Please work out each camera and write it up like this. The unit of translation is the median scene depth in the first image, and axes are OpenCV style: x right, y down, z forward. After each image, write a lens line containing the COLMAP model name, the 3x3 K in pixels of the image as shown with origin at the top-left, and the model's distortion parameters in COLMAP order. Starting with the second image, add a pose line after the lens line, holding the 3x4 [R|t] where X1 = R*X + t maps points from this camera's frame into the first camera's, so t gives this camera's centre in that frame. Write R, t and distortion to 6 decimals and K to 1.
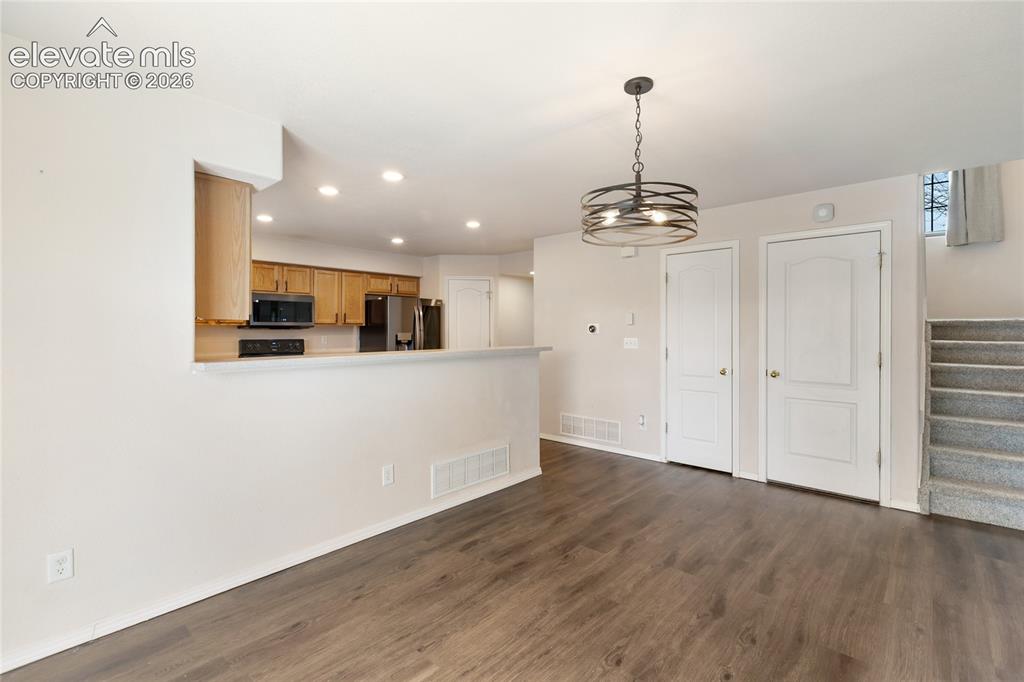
lens RADIAL K [[460.1, 0, 501.8], [0, 460.1, 337.0], [0, 0, 1]] dist [0.002384, 0.000115]
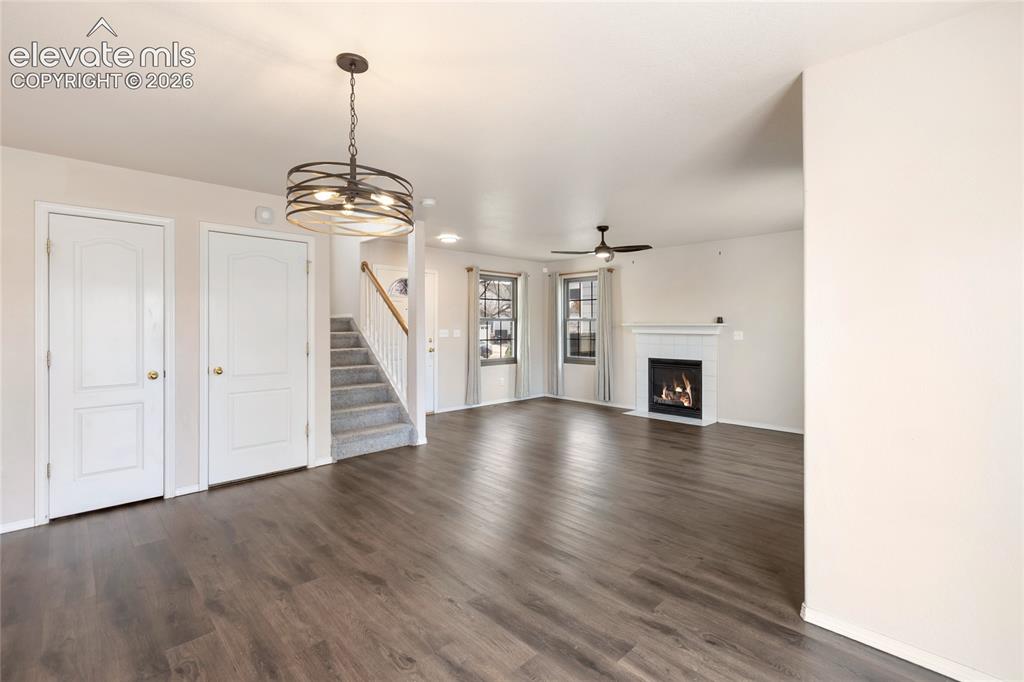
lens RADIAL K [[471.6, 0, 522.5], [0, 471.6, 323.8], [0, 0, 1]] dist [0.002546, -0.000064]
pose [[0.045763, 0.001554, 0.998951, -0.512453], [0.016736, 0.999857, -0.002322, -0.004419], [-0.998812, 0.016825, 0.045730, 0.482700]]
